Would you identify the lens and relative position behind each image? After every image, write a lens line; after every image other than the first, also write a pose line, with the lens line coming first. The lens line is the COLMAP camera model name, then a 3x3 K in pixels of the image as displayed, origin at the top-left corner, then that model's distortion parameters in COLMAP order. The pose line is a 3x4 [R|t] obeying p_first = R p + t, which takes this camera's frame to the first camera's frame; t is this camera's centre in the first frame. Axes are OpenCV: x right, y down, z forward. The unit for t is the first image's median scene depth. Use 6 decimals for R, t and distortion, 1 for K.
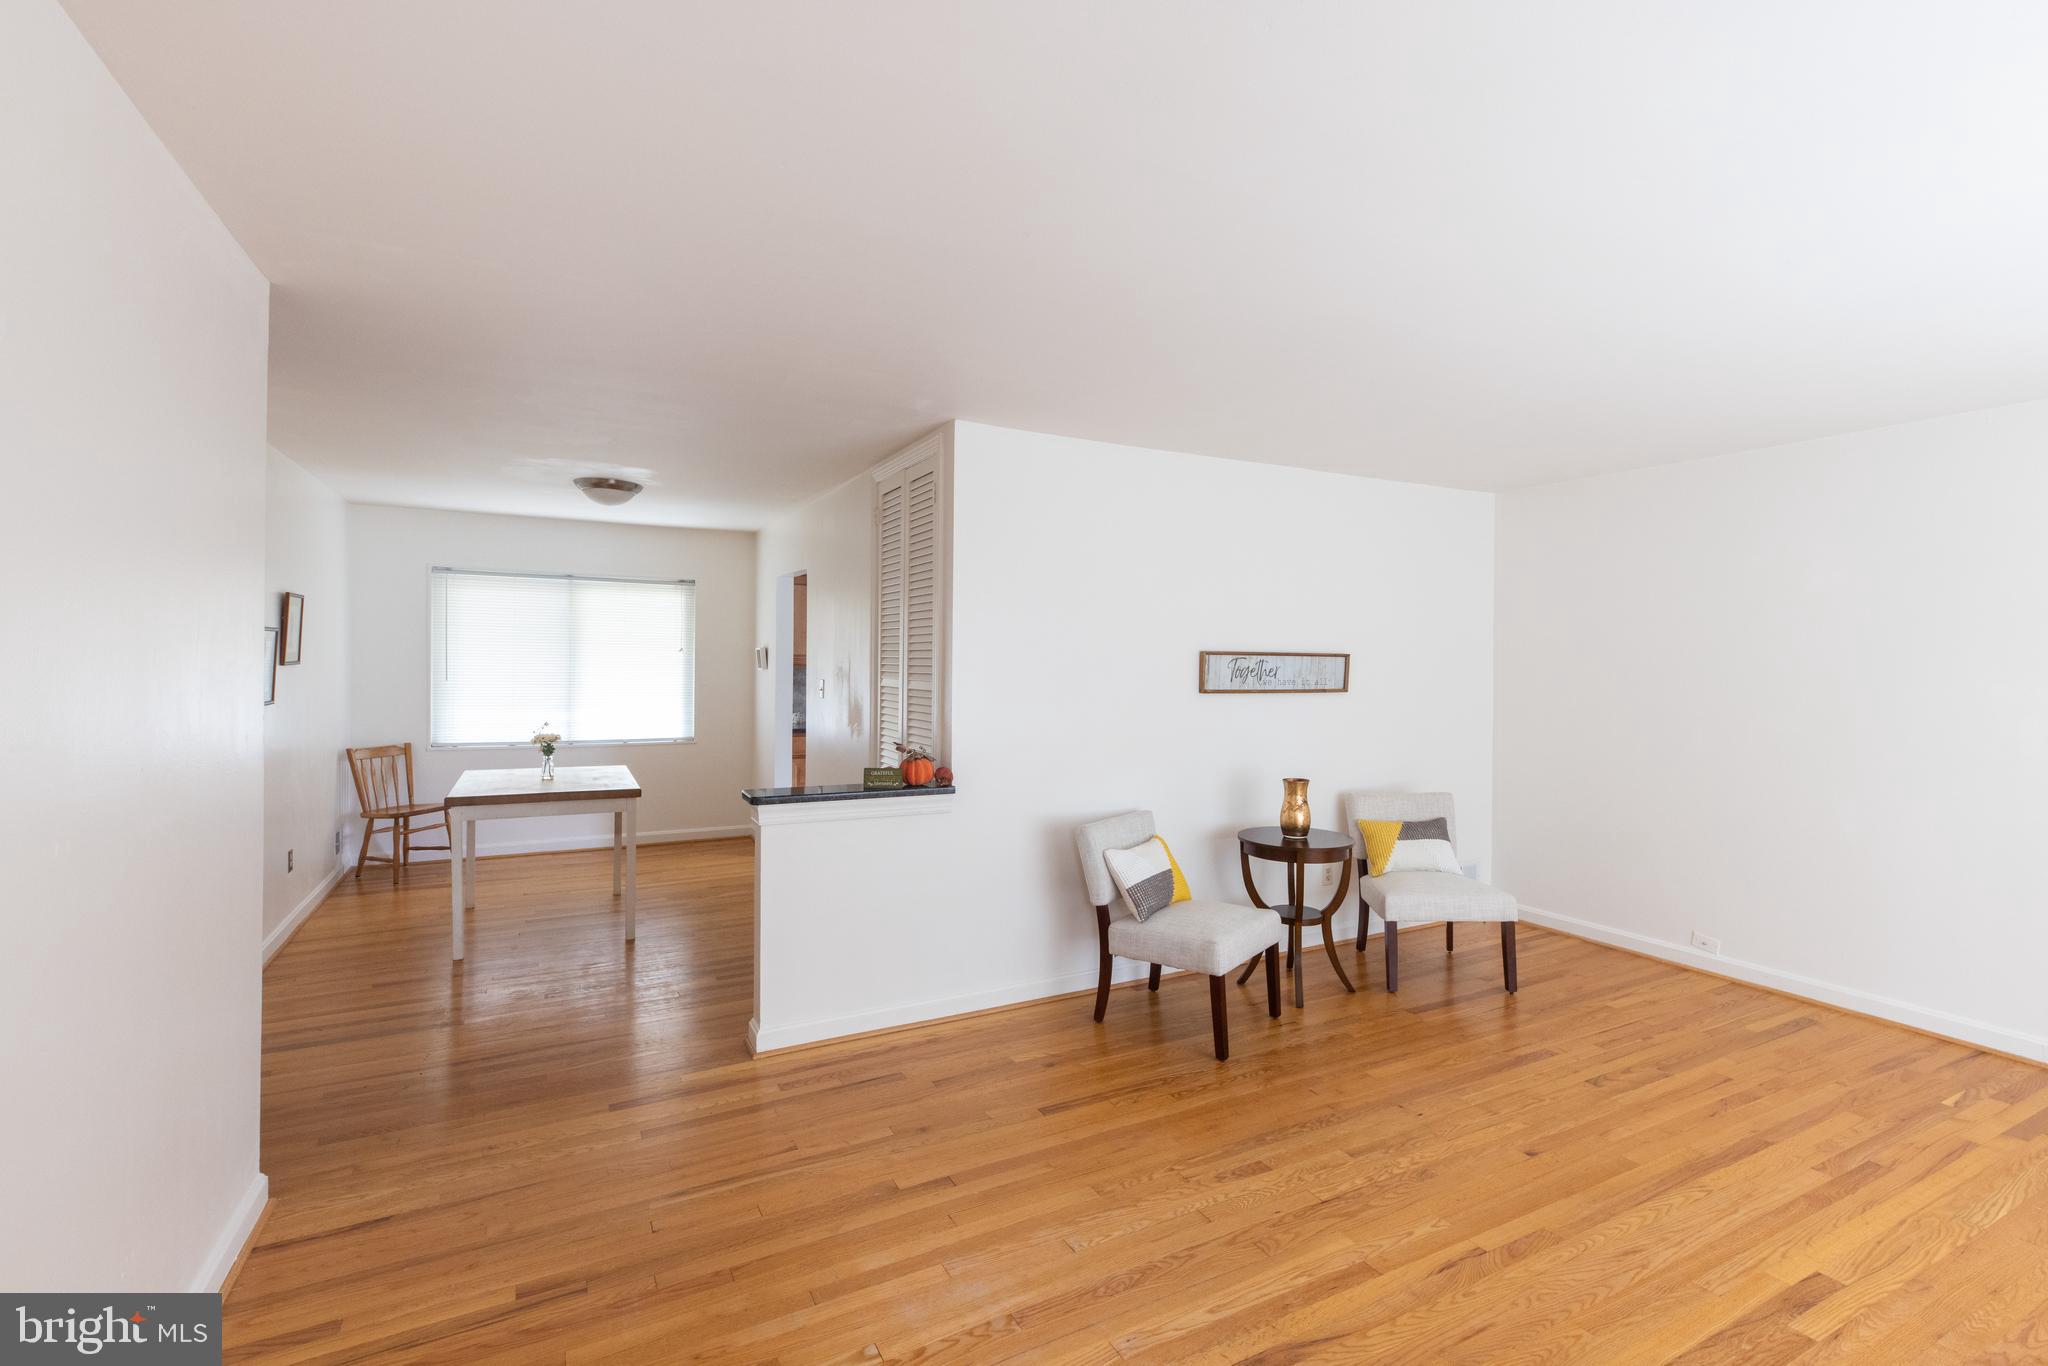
lens RADIAL K [[910.1, 0, 1026.8], [0, 910.1, 672.2], [0, 0, 1]] dist [0.006274, -0.000489]
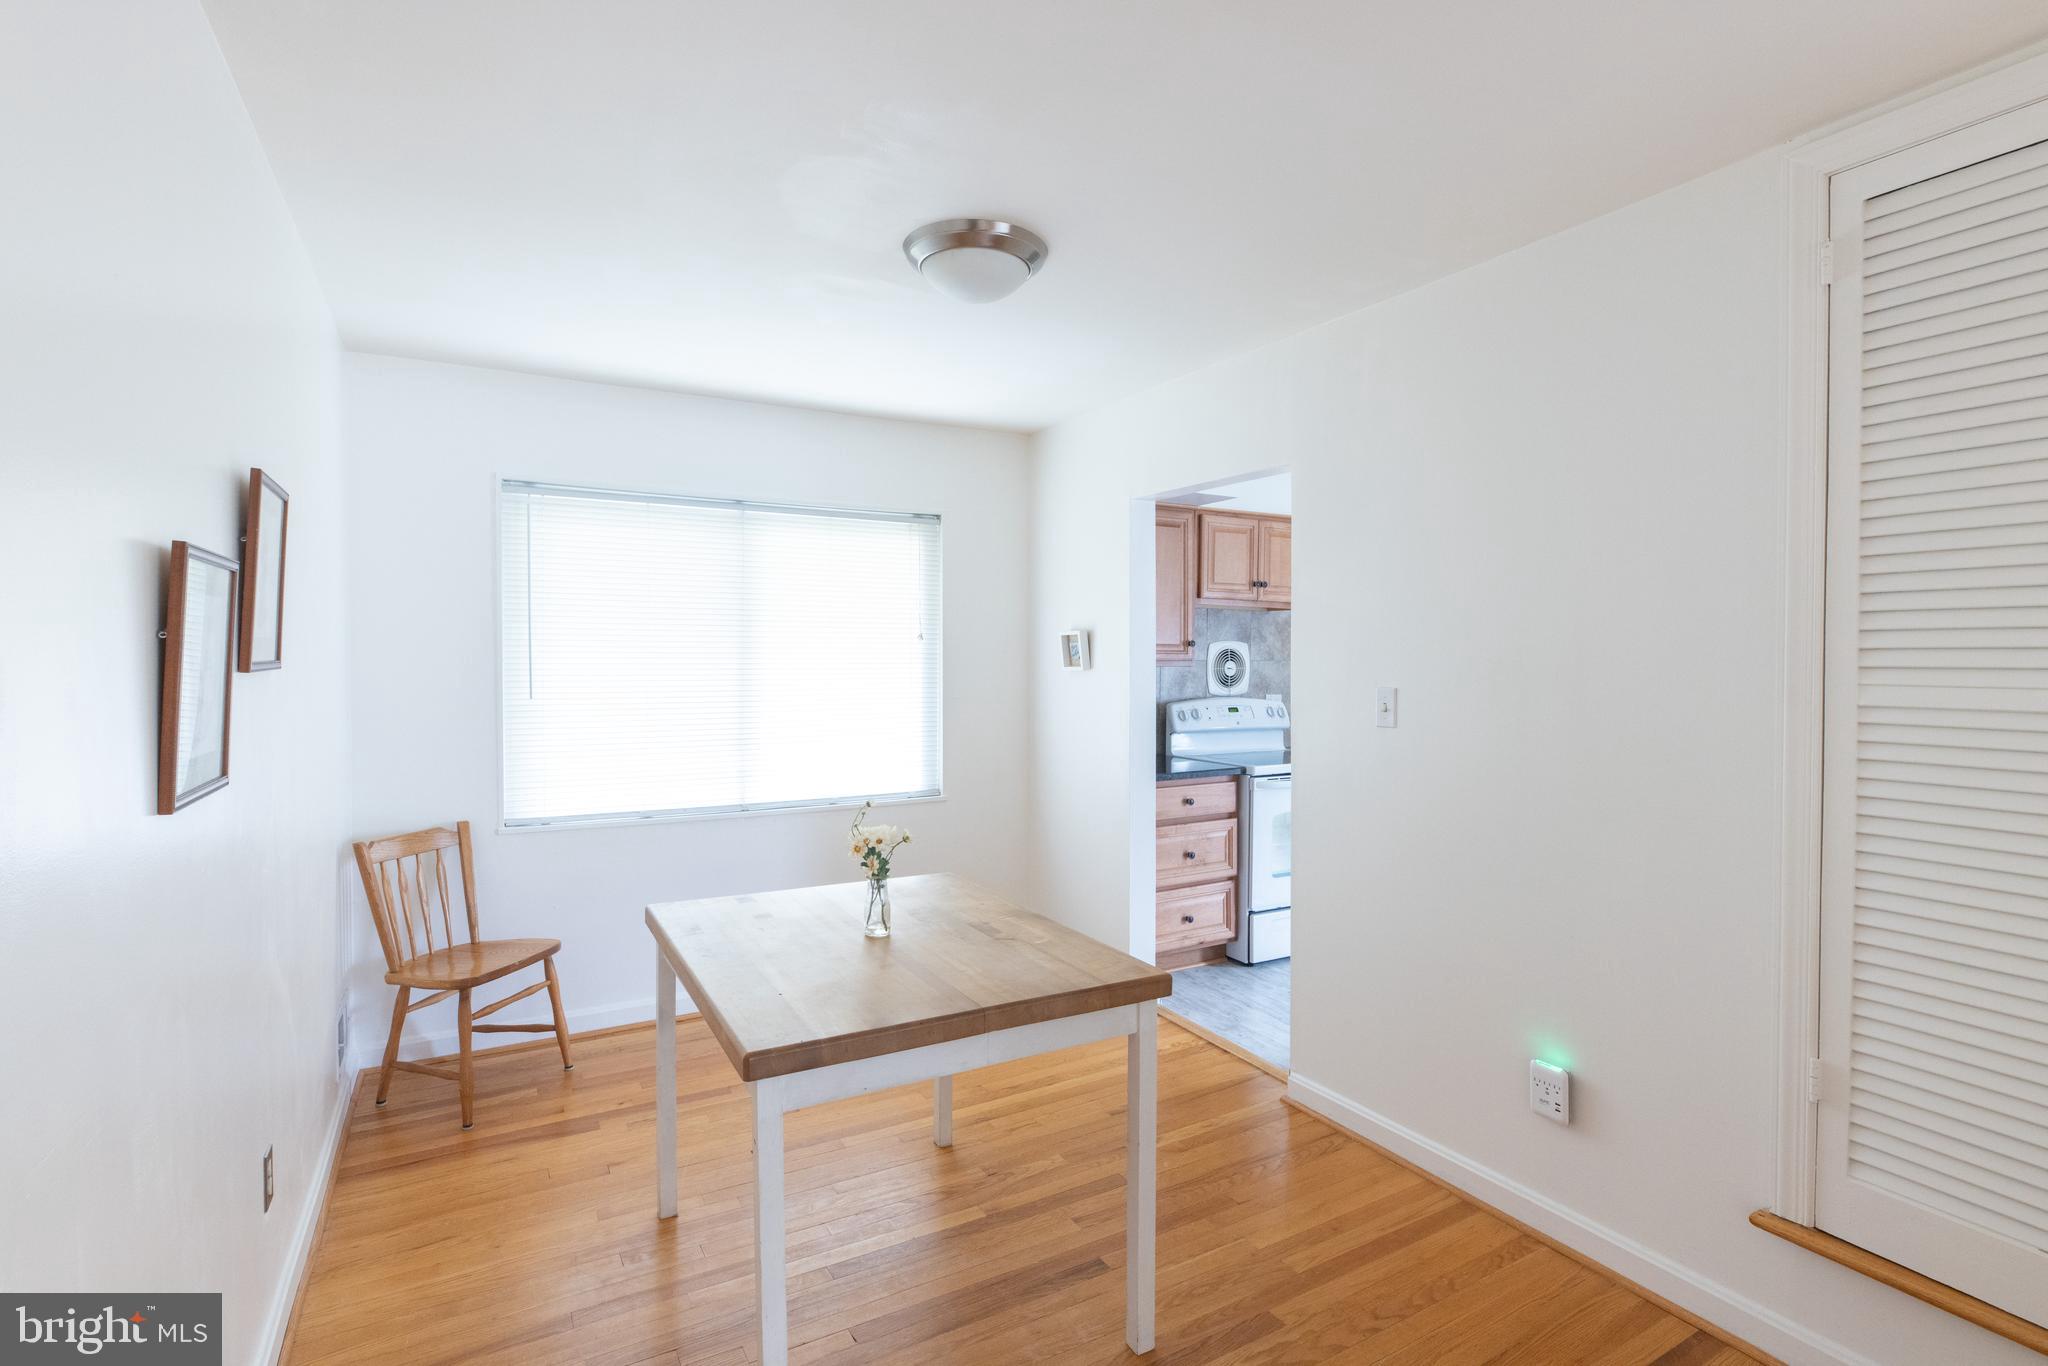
lens RADIAL K [[990.9, 0, 1022.9], [0, 990.9, 677.0], [0, 0, 1]] dist [-0.003812, -0.001137]
pose [[0.999777, -0.012182, 0.017232, -0.584038], [0.012104, 0.999916, 0.004638, -0.003165], [-0.017287, -0.004429, 0.999841, 0.687534]]
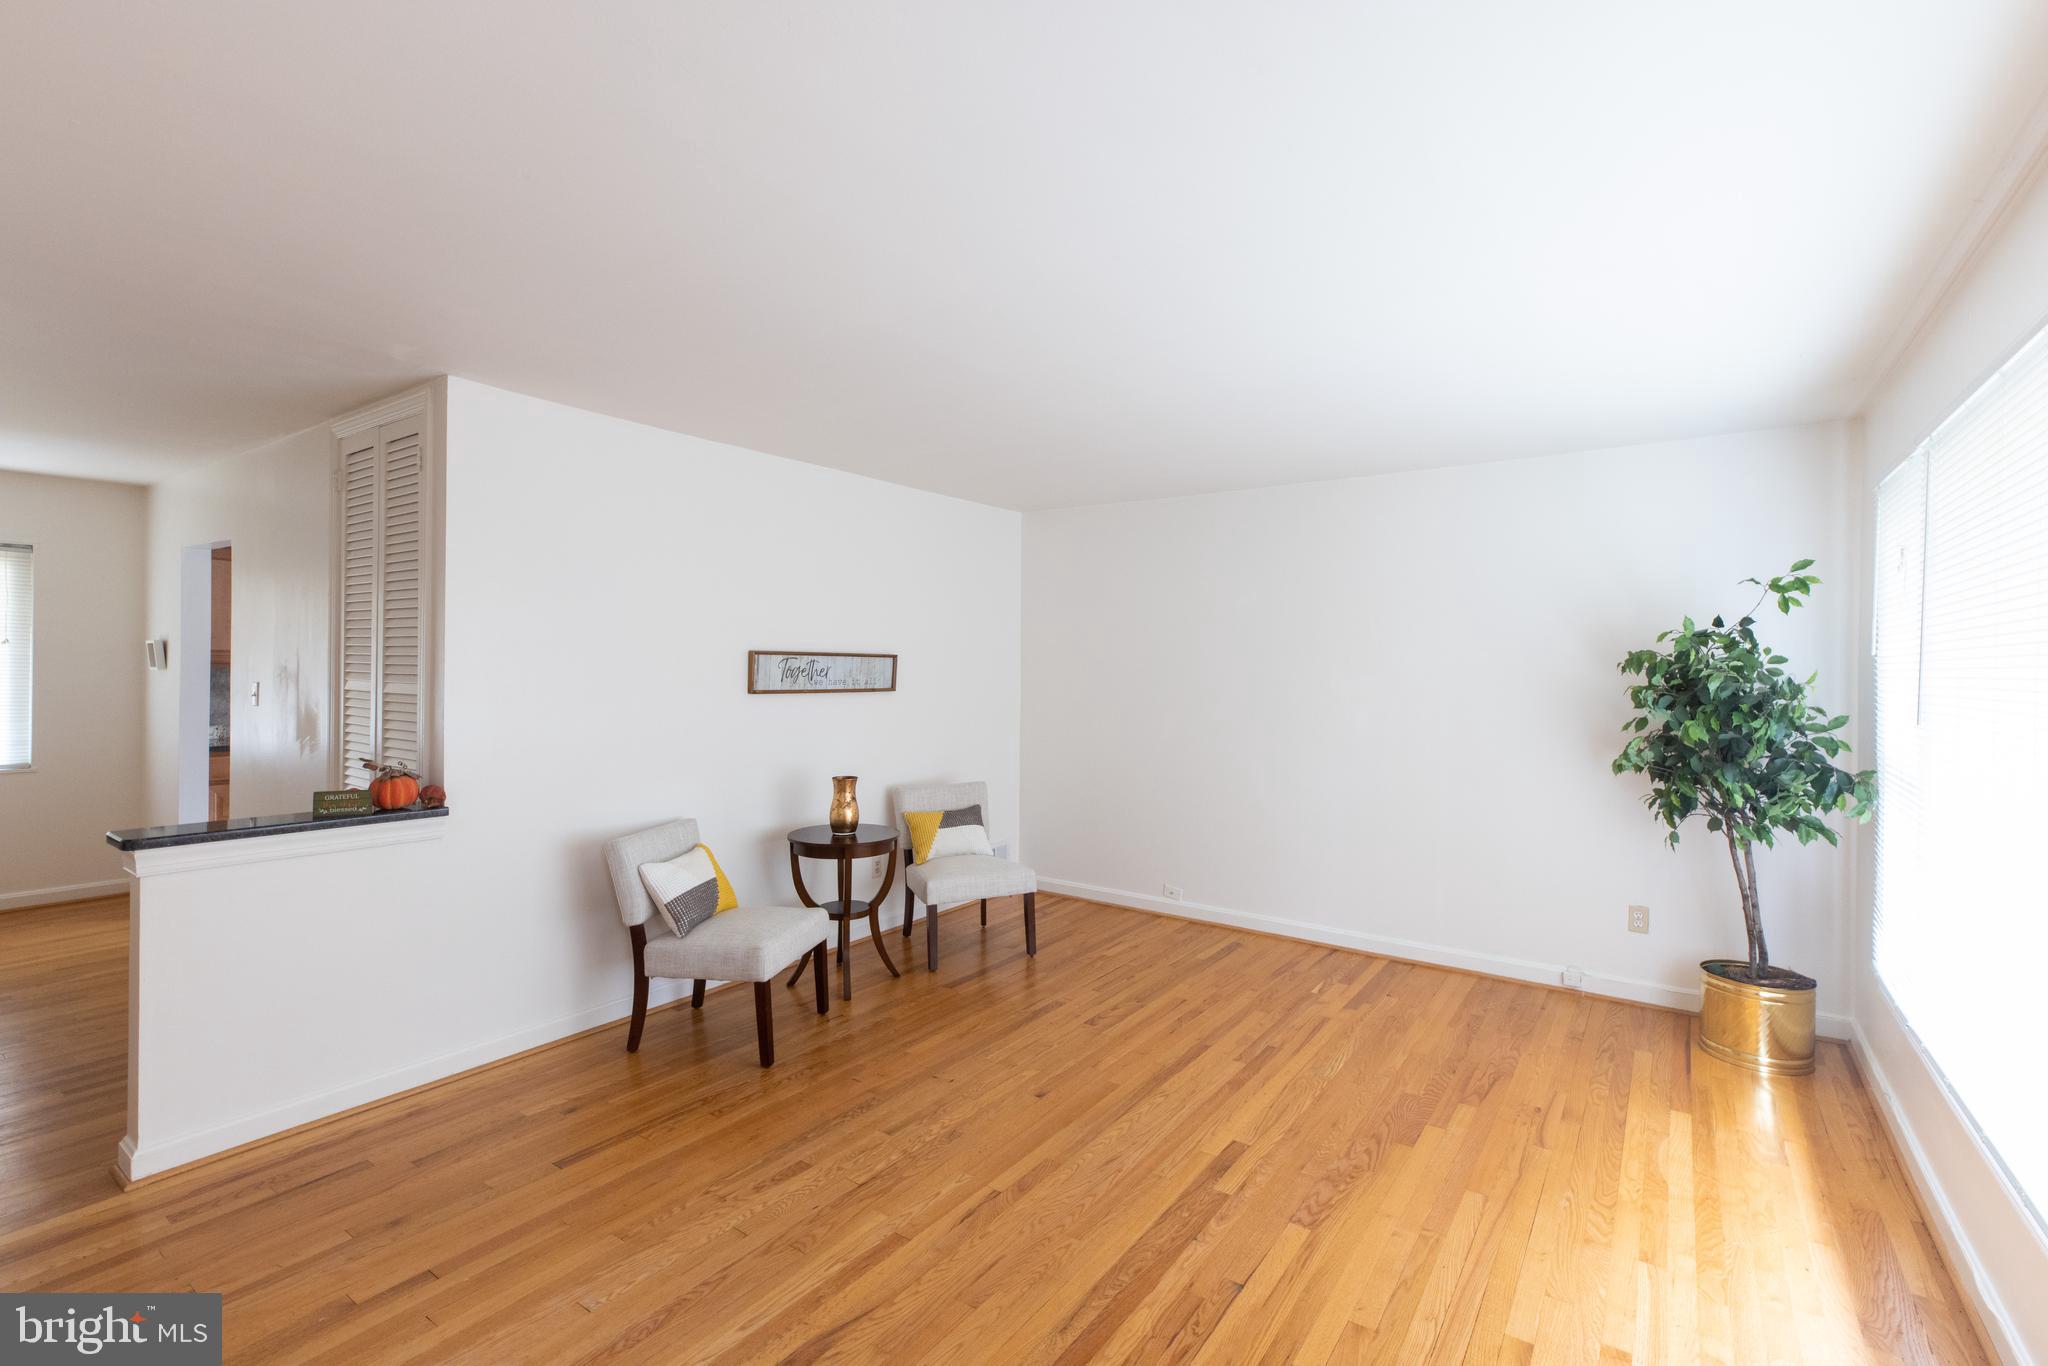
lens RADIAL K [[910.1, 0, 1027.5], [0, 910.1, 672.4], [0, 0, 1]] dist [0.006274, -0.000489]
pose [[0.891897, -0.000956, 0.452238, 0.016642], [0.000778, 1.000000, 0.000581, -0.000385], [-0.452238, -0.000166, 0.891897, -0.003656]]
